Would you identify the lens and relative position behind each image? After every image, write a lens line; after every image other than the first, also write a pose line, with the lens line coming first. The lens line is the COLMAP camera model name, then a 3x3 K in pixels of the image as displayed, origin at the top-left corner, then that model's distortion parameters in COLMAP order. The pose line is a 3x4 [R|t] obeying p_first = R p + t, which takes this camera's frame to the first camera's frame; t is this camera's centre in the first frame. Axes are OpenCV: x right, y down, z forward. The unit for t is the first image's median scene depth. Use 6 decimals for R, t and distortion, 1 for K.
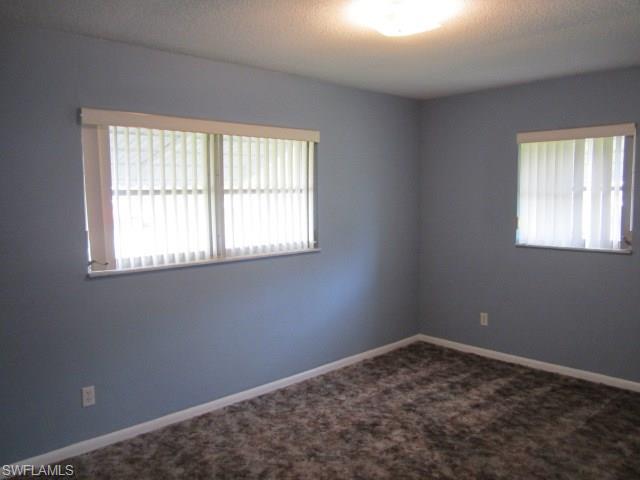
lens RADIAL K [[522.6, 0, 322.9], [0, 522.6, 240.6], [0, 0, 1]] dist [-0.040236, 0.011684]
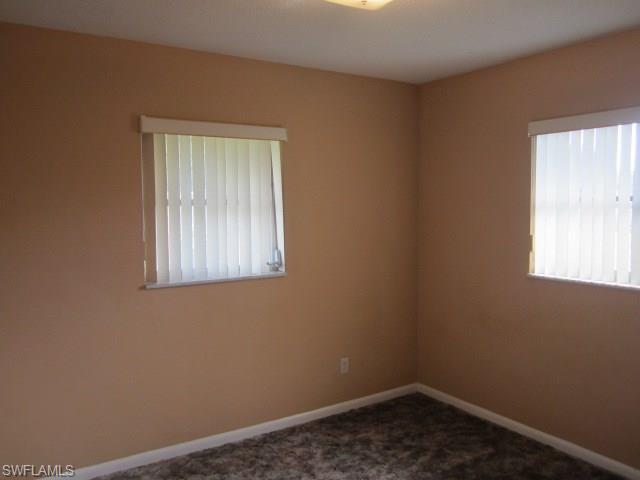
lens RADIAL K [[540.5, 0, 320.0], [0, 540.5, 240.0], [0, 0, 1]] dist [-0.037590, 0.000580]
pose [[0.983735, 0.012045, -0.179224, 0.188839], [-0.015633, 0.999704, -0.018621, -0.018326], [0.178947, 0.021120, 0.983632, 0.176767]]
